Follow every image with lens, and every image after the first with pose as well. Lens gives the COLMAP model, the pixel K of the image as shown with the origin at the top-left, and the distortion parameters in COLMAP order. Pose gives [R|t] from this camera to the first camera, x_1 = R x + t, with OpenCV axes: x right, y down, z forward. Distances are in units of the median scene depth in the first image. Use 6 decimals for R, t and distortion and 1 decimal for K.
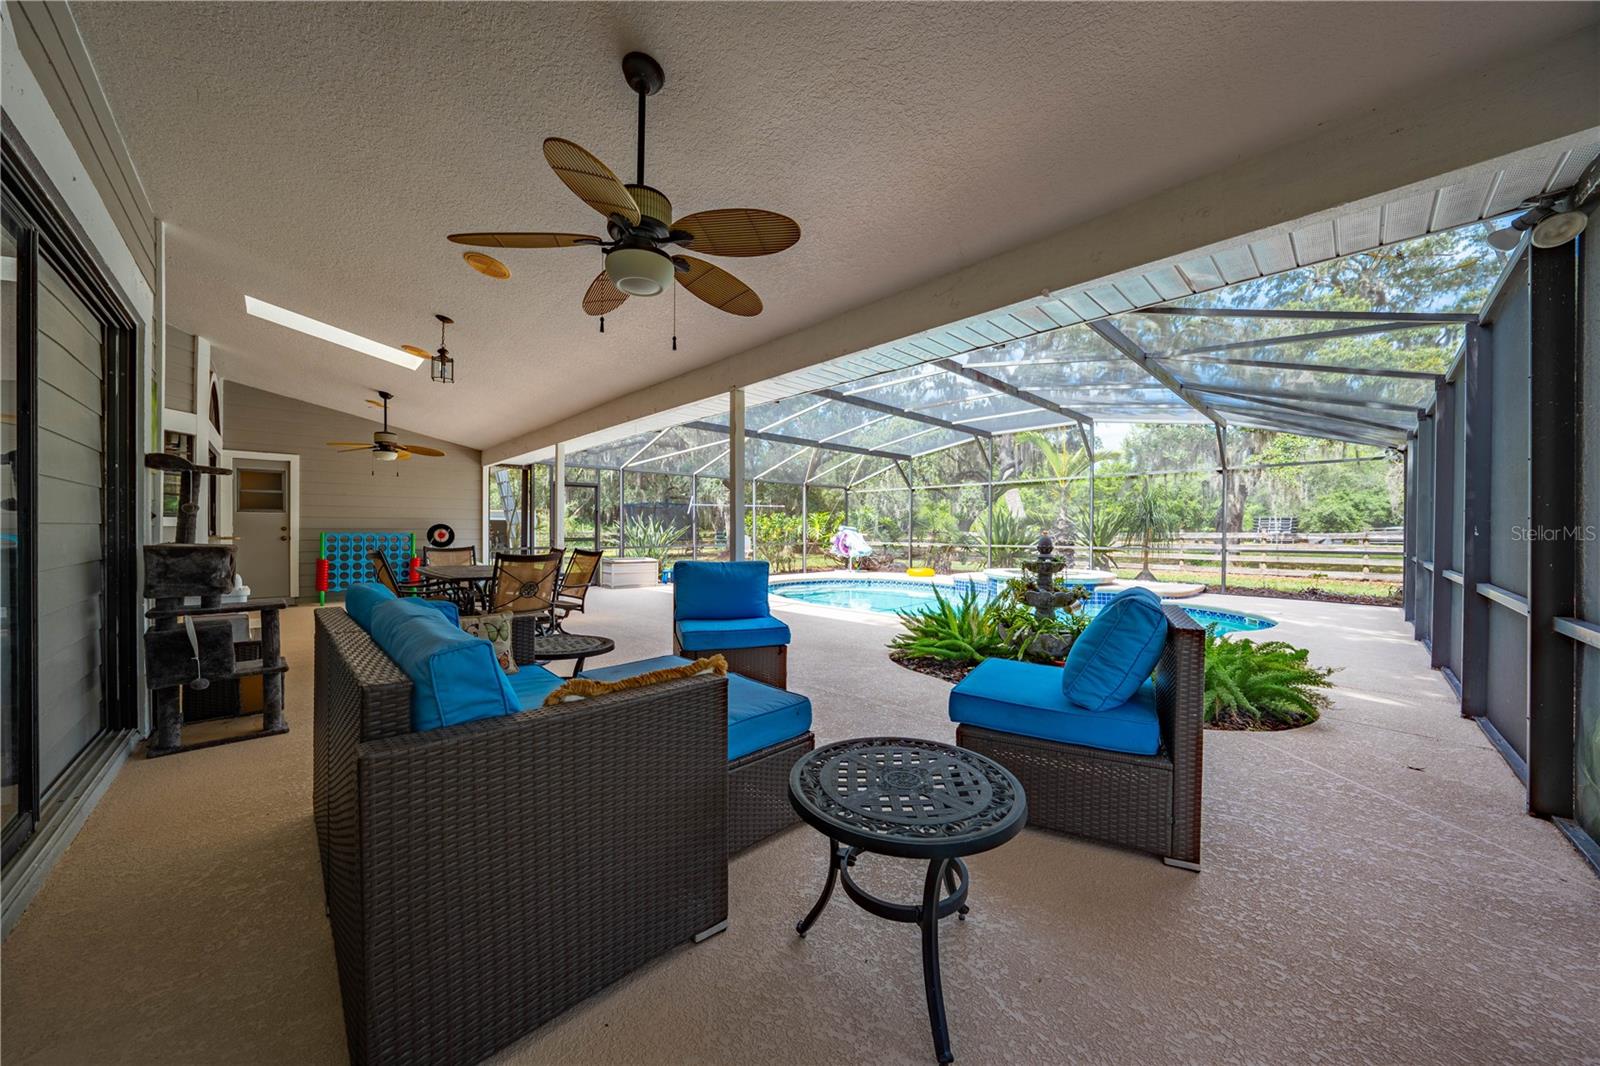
lens RADIAL K [[545.1, 0, 797.8], [0, 545.1, 533.9], [0, 0, 1]] dist [-0.013907, 0.000919]
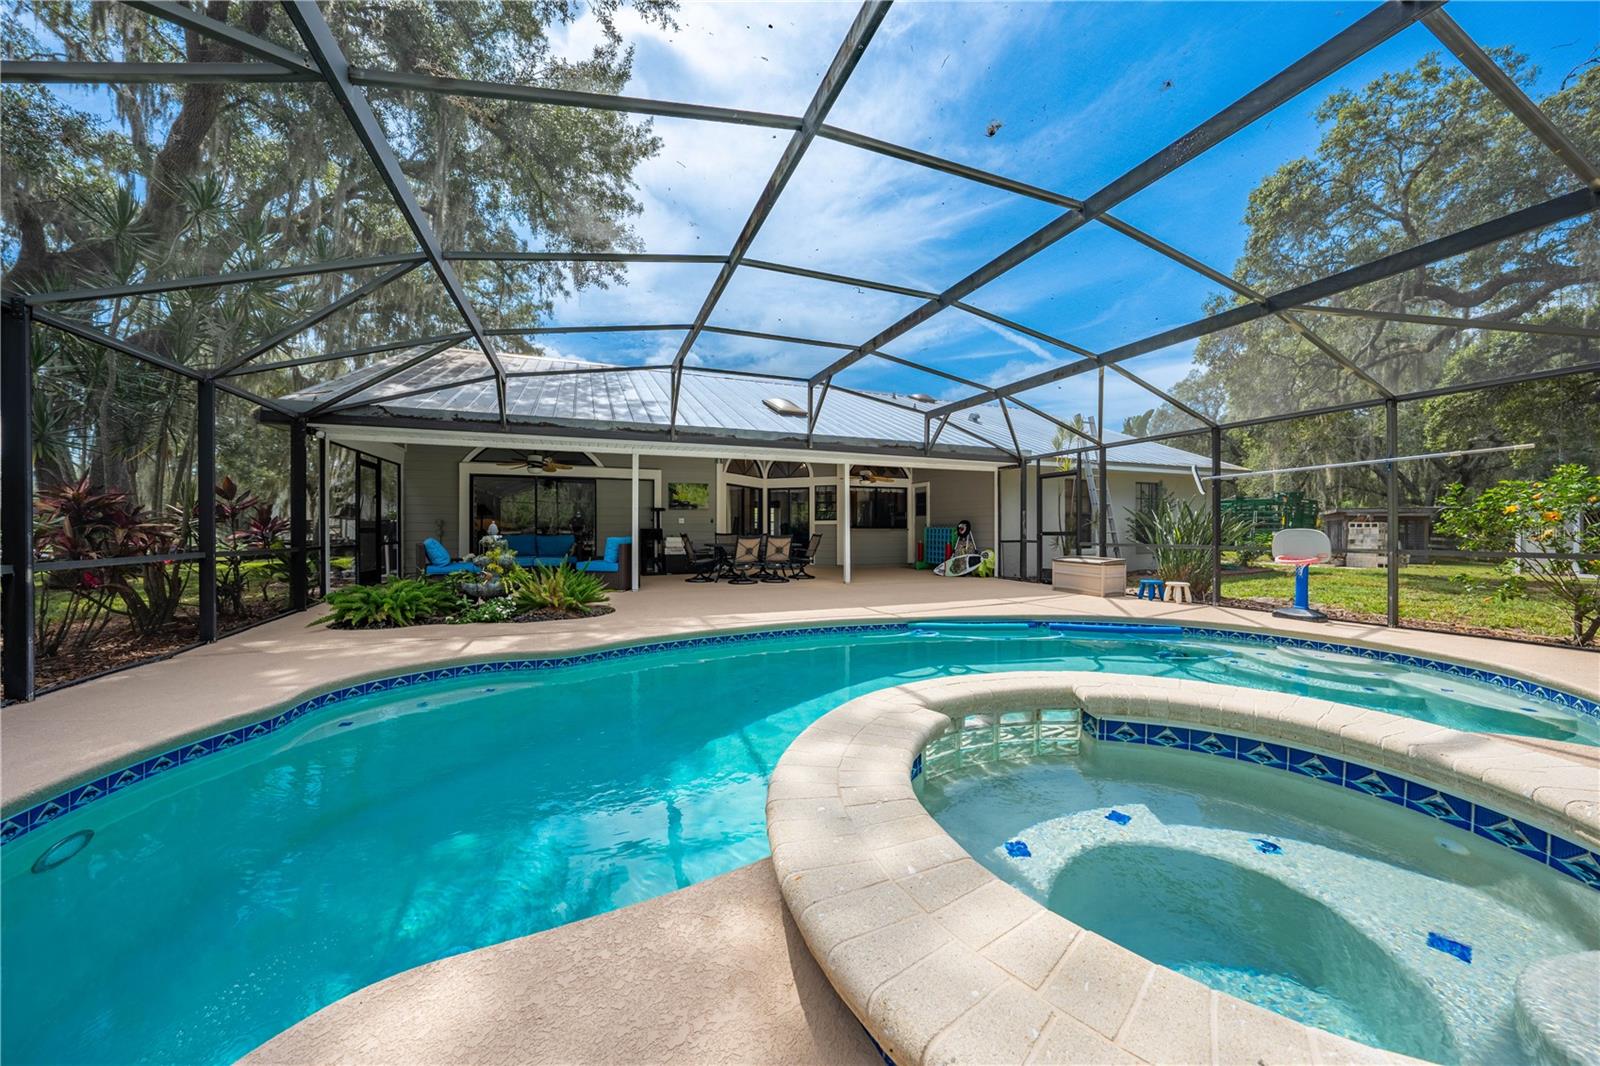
lens RADIAL K [[545.1, 0, 807.6], [0, 545.1, 525.1], [0, 0, 1]] dist [-0.013907, 0.000919]
pose [[-0.380992, -0.008962, -0.924535, 0.581821], [-0.003977, 0.999960, -0.008054, 0.005821], [0.924570, 0.000608, -0.381012, 0.914003]]
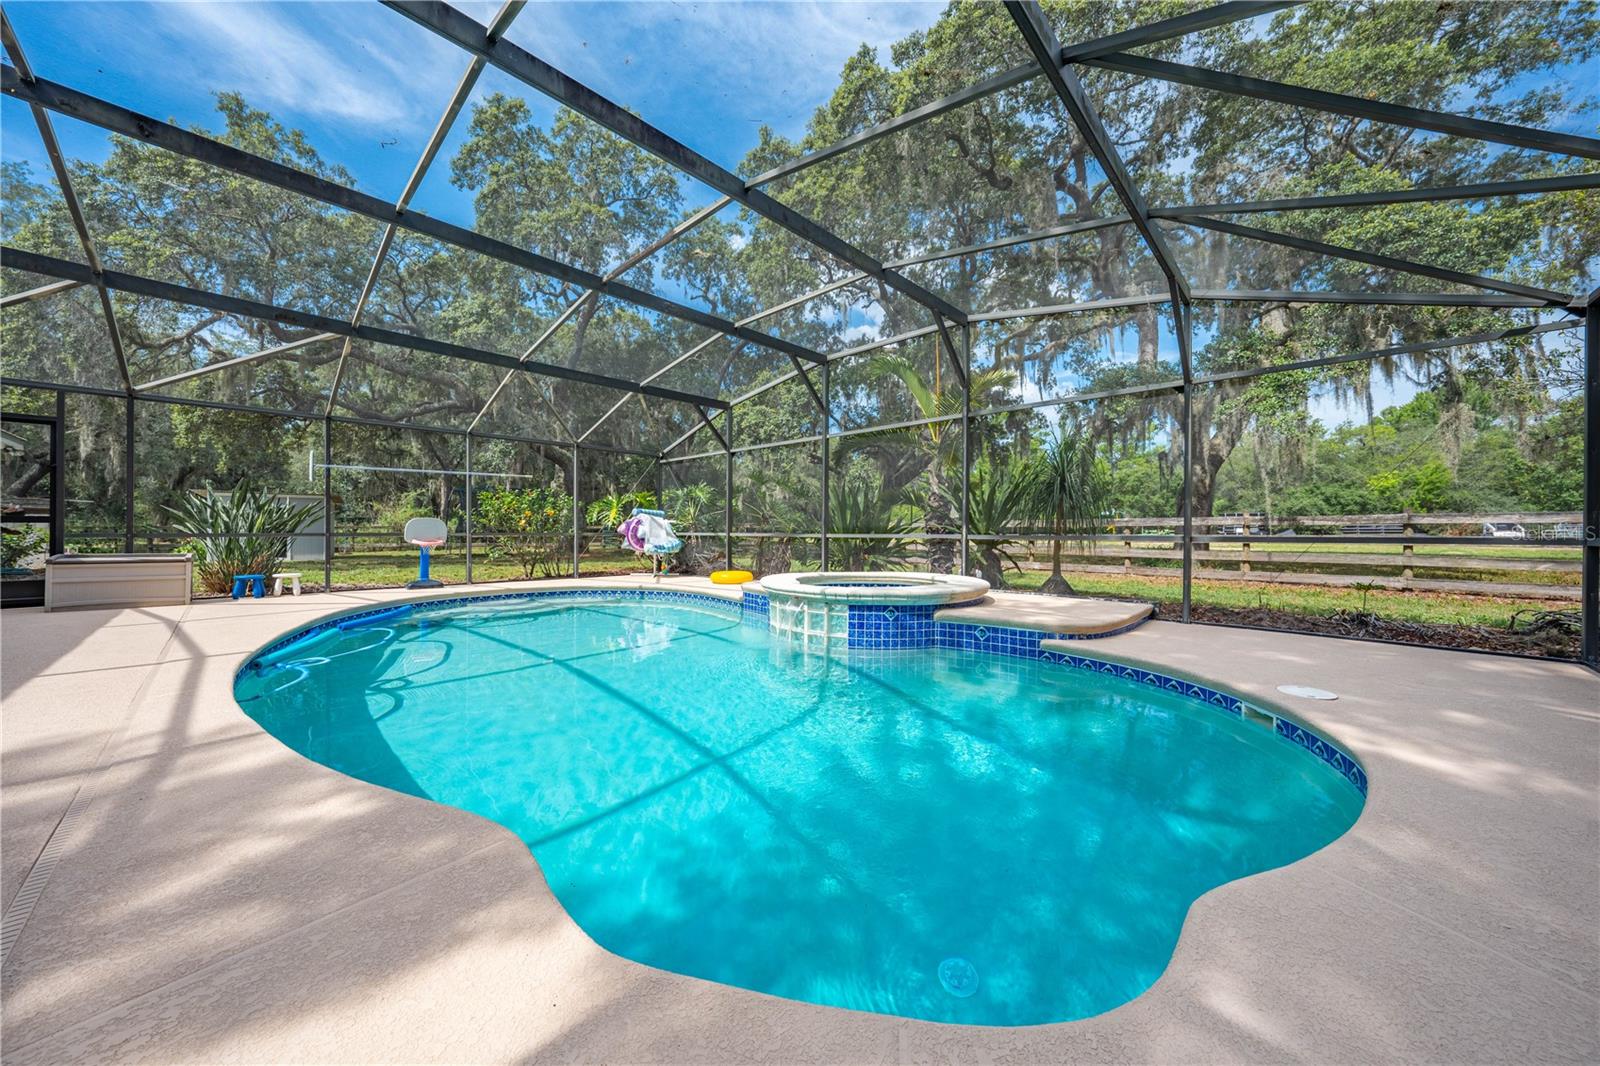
lens RADIAL K [[545.1, 0, 799.4], [0, 545.1, 531.0], [0, 0, 1]] dist [-0.013907, 0.000919]
pose [[0.998990, 0.001131, 0.044923, 0.335864], [-0.000832, 0.999977, -0.006690, 0.023647], [-0.044929, 0.006645, 0.998968, 0.424860]]
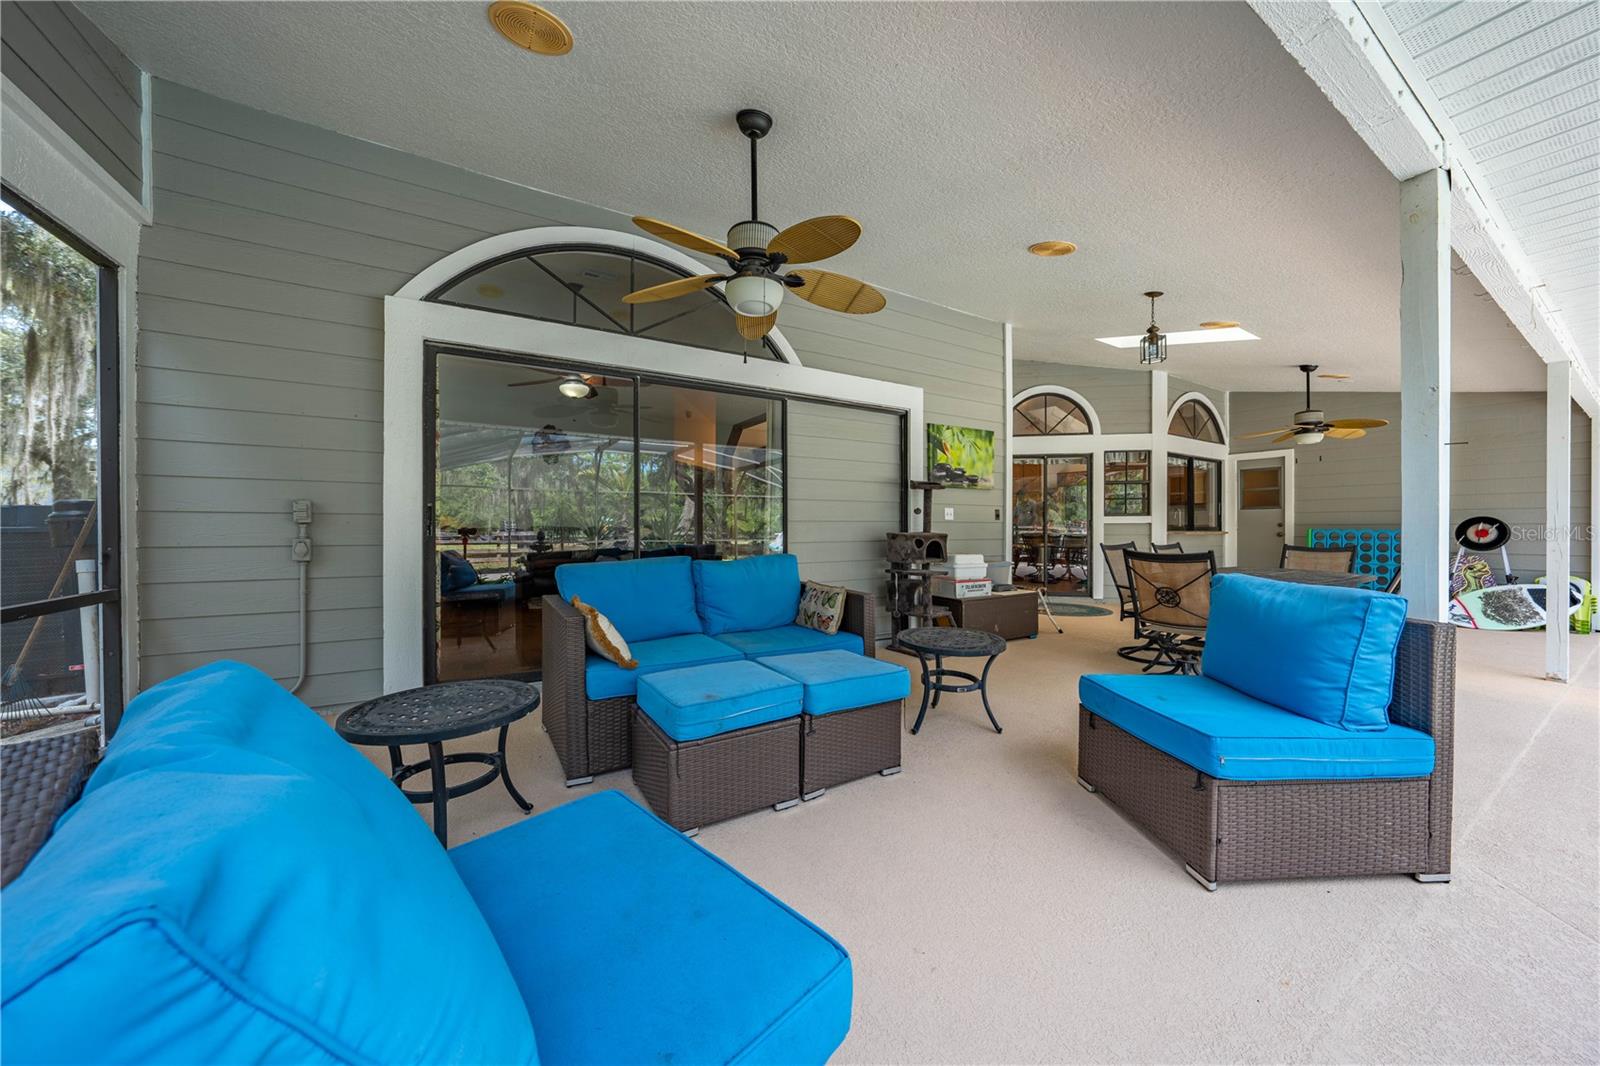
lens RADIAL K [[545.1, 0, 800.3], [0, 545.1, 530.9], [0, 0, 1]] dist [-0.013907, 0.000919]
pose [[-0.218336, 0.002052, -0.975871, 0.147761], [-0.006279, 0.999974, 0.003508, 0.002603], [0.975853, 0.006894, -0.218318, 0.243482]]
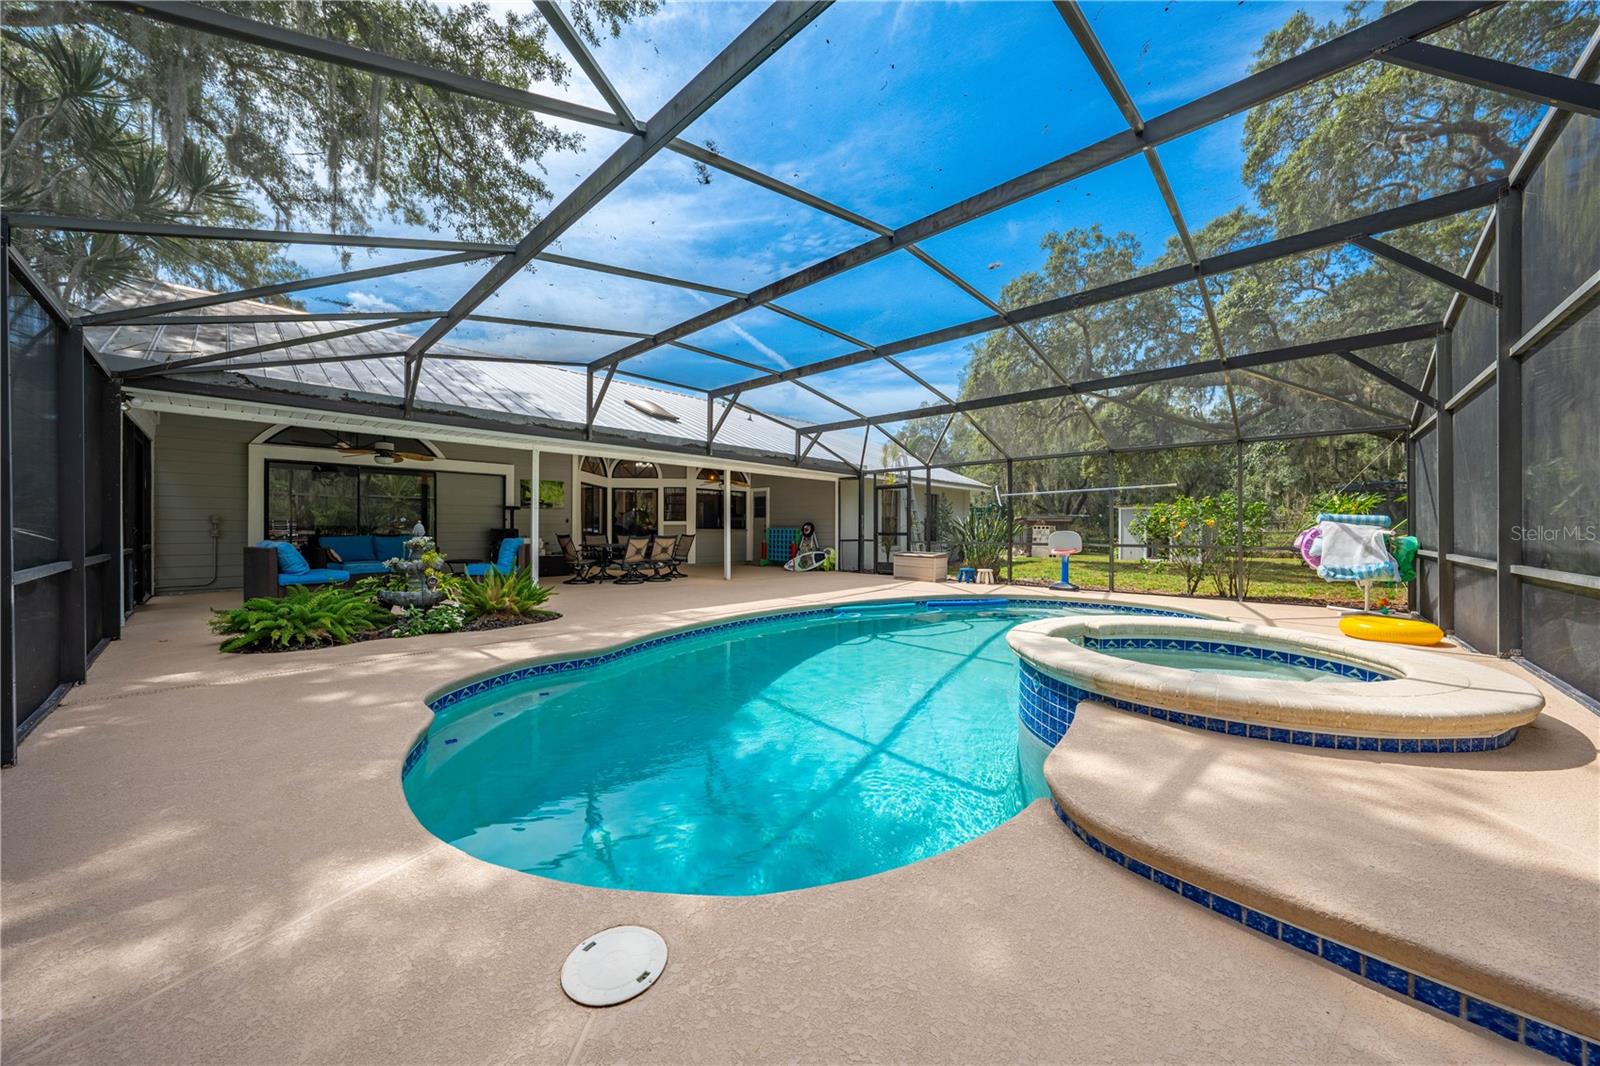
lens RADIAL K [[545.1, 0, 800.2], [0, 545.1, 528.8], [0, 0, 1]] dist [-0.013907, 0.000919]
pose [[0.053743, -0.001633, -0.998553, 0.712697], [-0.007615, 0.999969, -0.002045, 0.003852], [0.998526, 0.007714, 0.053729, 0.706394]]
